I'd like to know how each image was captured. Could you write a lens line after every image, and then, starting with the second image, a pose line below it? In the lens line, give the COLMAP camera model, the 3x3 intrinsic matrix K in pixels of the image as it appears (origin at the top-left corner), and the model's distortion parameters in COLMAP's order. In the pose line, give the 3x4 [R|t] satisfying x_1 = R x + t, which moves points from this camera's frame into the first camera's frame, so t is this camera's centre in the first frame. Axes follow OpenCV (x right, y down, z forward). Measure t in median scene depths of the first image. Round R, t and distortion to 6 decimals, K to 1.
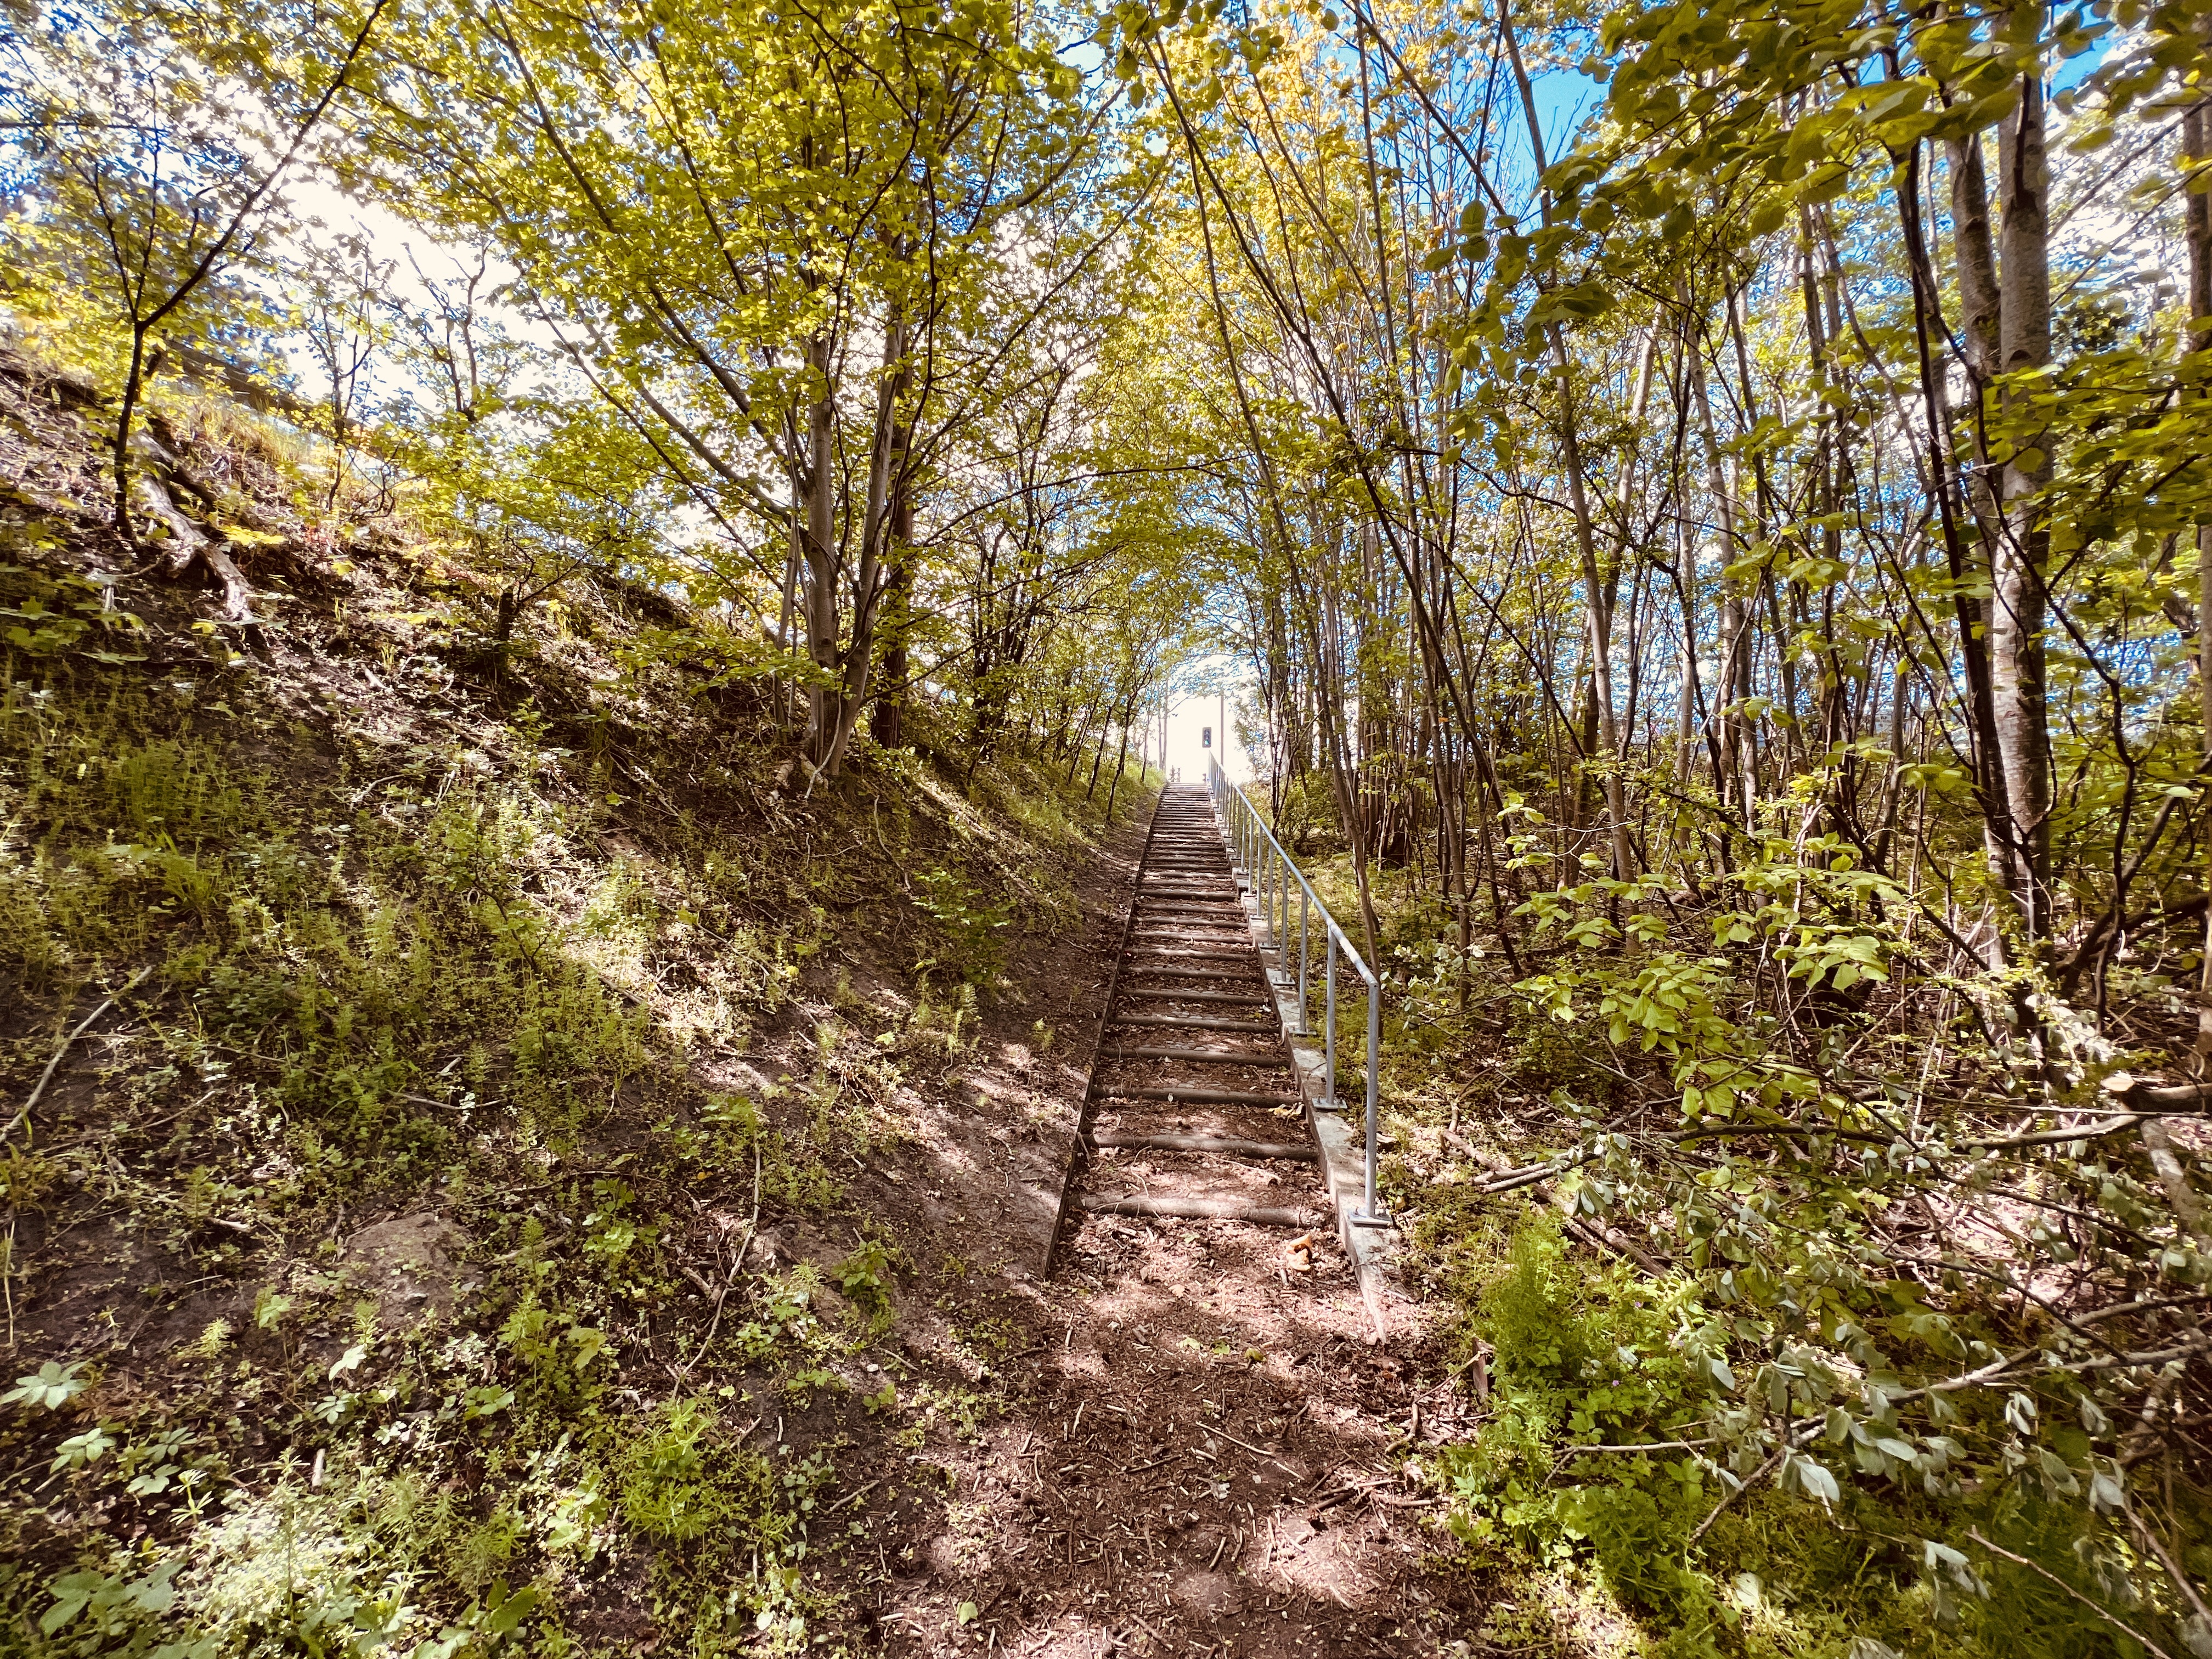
lens RADIAL K [[896.4, 0, 1106.0], [0, 896.4, 829.5], [0, 0, 1]] dist [-0.000589, 0.000192]
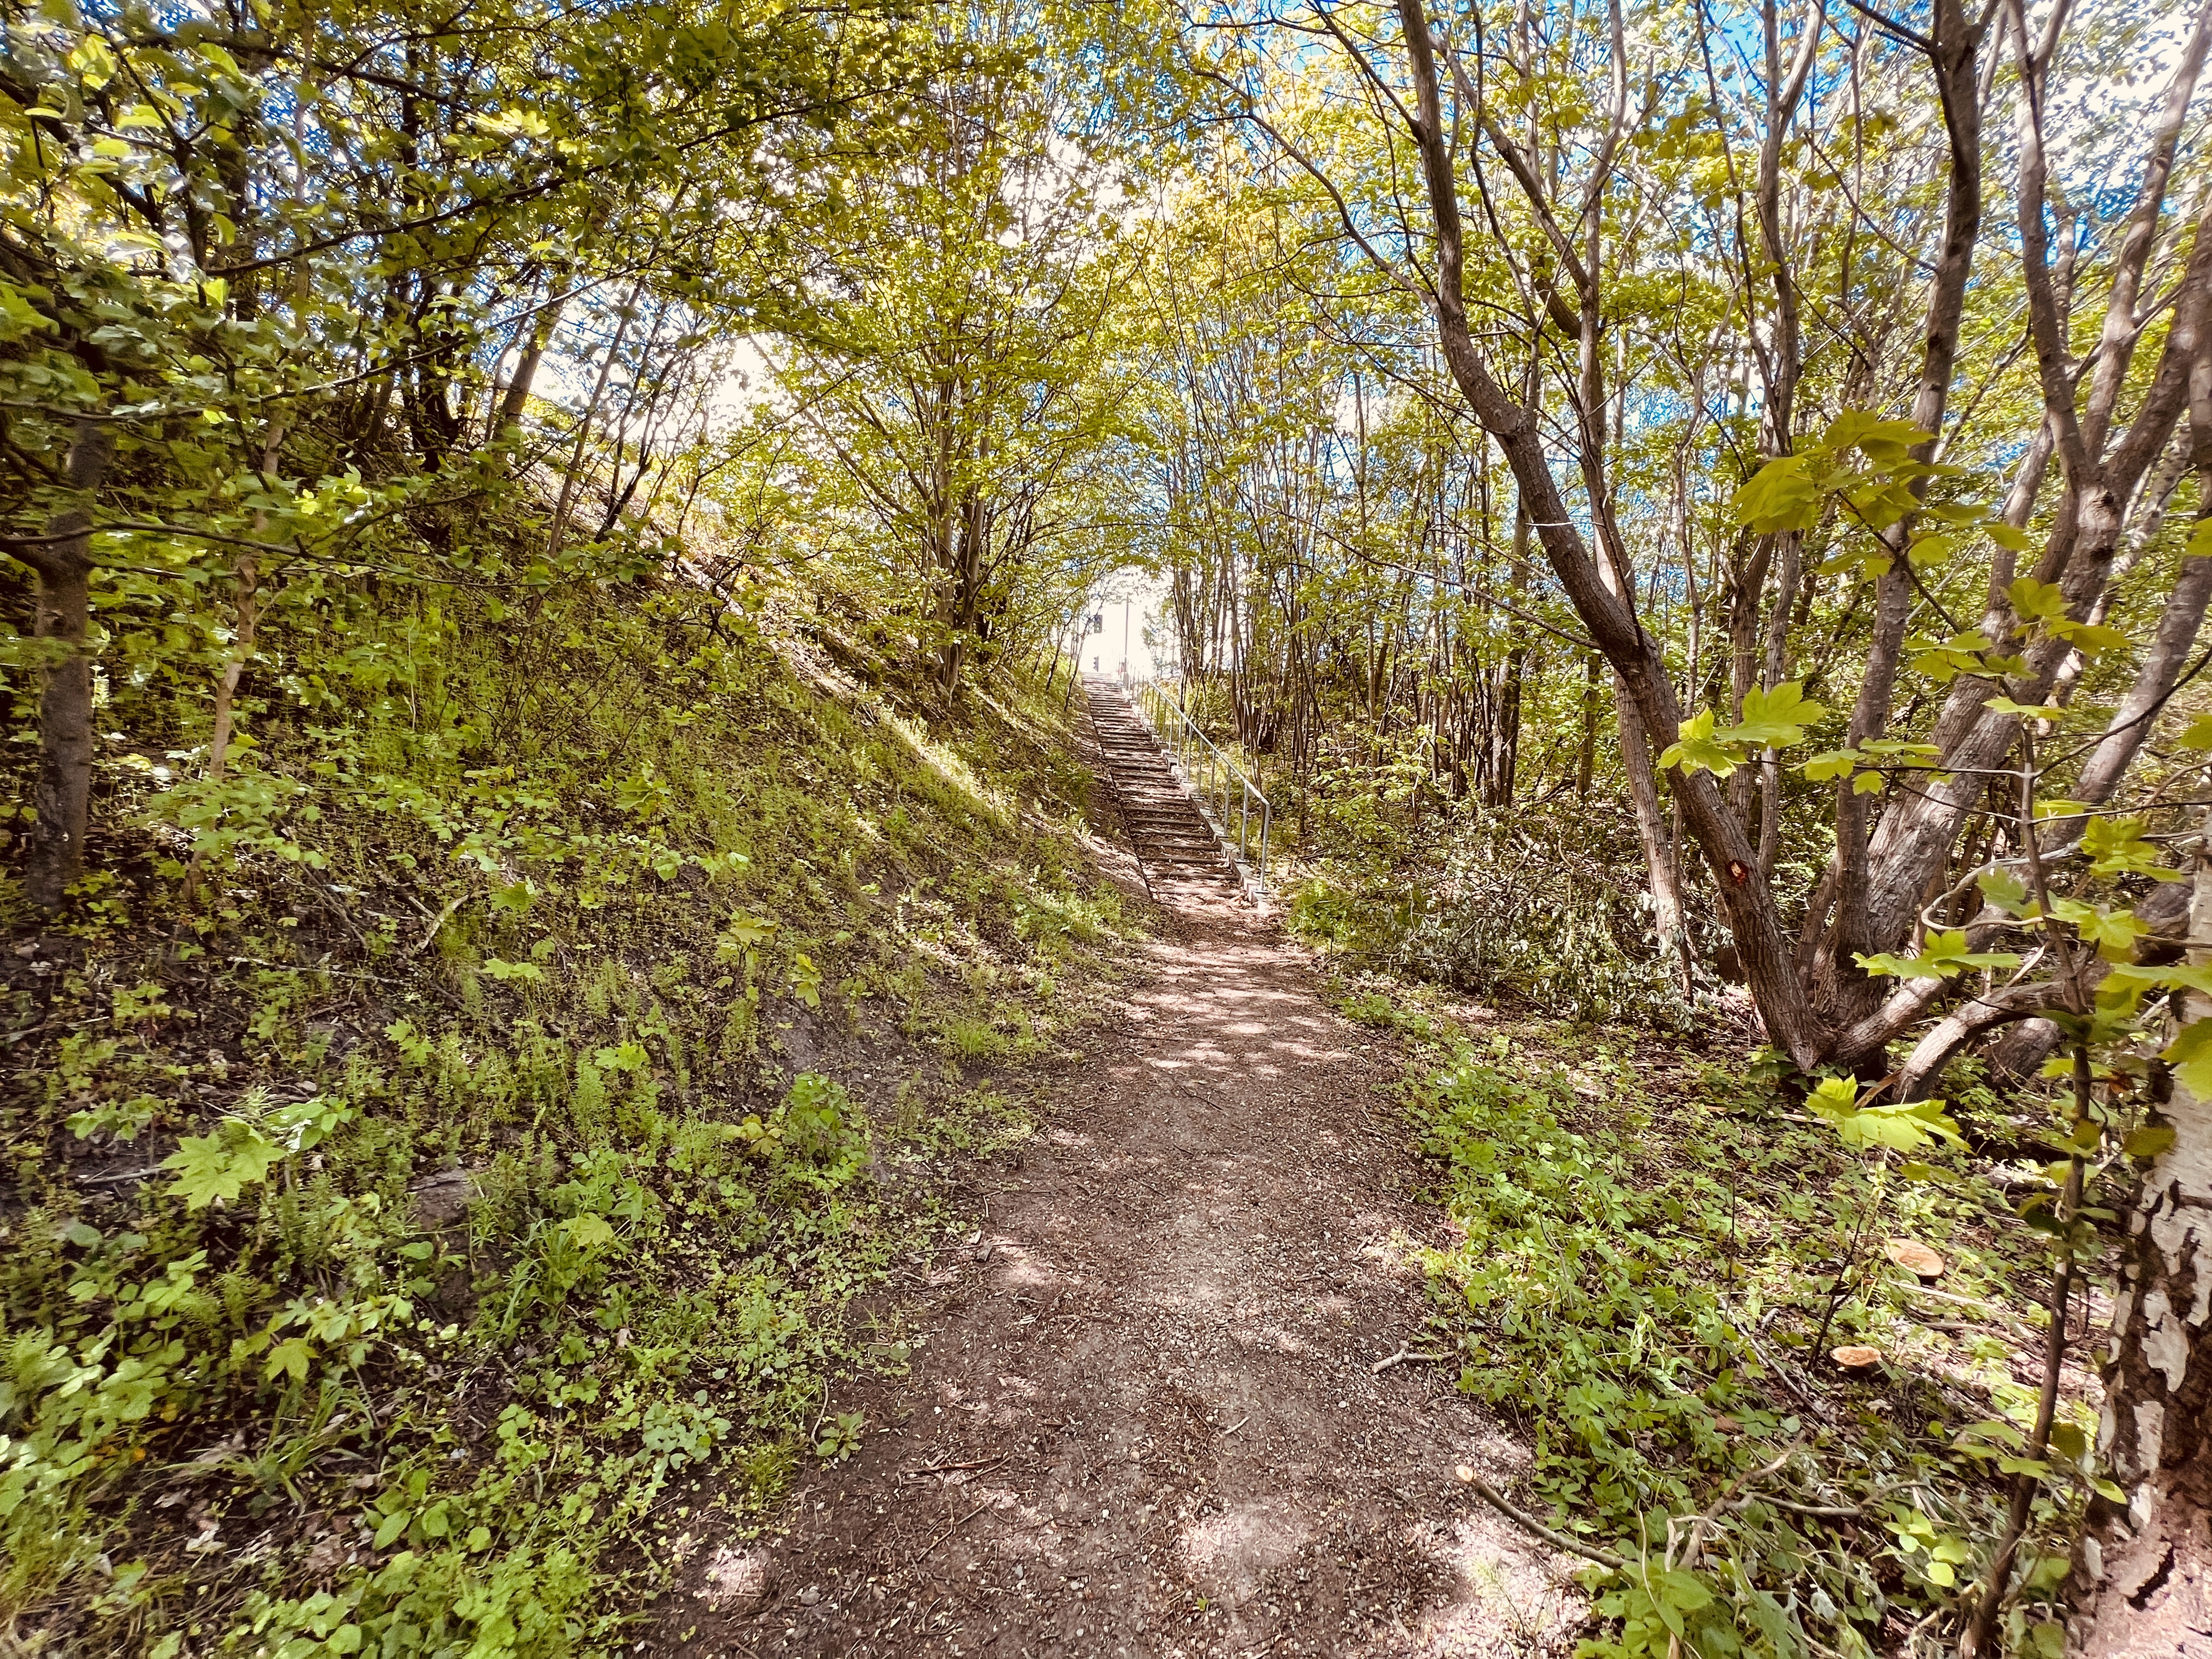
lens RADIAL K [[896.4, 0, 1106.0], [0, 896.4, 829.5], [0, 0, 1]] dist [-0.000589, 0.000192]
pose [[0.988231, 0.008617, 0.152729, -0.236327], [-0.030335, 0.989623, 0.140447, -0.043070], [-0.149934, -0.143427, 0.978237, -0.624308]]
